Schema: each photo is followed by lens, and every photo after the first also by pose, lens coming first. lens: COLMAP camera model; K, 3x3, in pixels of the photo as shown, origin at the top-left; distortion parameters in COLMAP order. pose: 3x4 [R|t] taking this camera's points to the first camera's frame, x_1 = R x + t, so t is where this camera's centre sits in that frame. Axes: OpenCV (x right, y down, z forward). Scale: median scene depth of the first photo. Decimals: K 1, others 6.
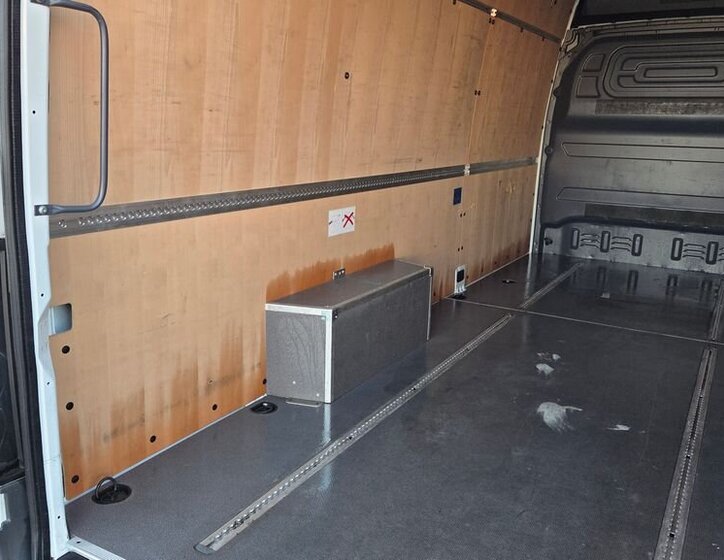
lens RADIAL K [[660.5, 0, 360.8], [0, 660.5, 275.1], [0, 0, 1]] dist [0.039613, -0.003610]
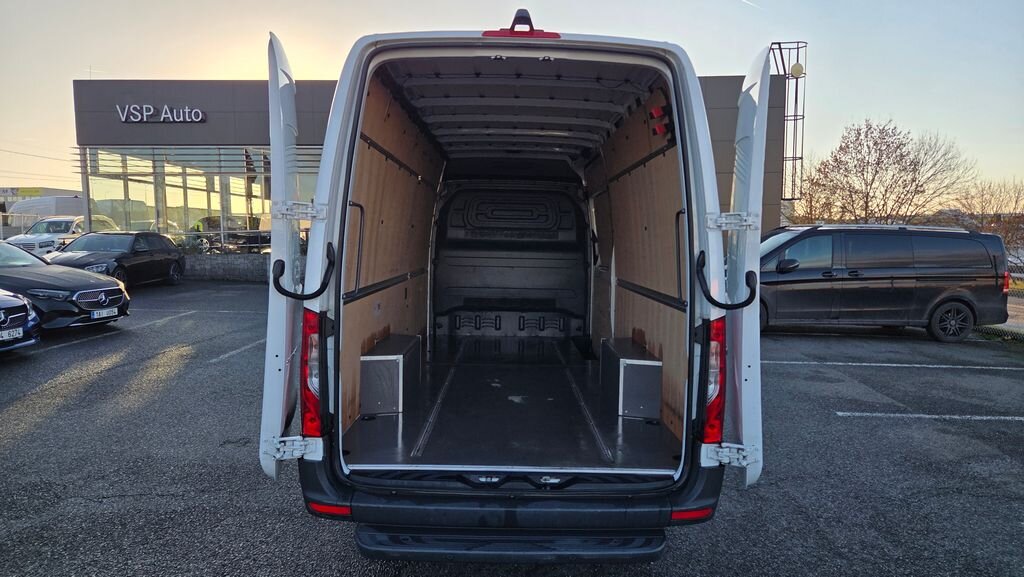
lens RADIAL K [[686.6, 0, 512.3], [0, 686.6, 289.6], [0, 0, 1]] dist [0.023486, -0.009367]
pose [[0.857055, -0.045453, 0.513216, -0.352912], [0.118981, 0.986637, -0.111313, 0.057972], [-0.501299, 0.156464, 0.851010, -0.350477]]
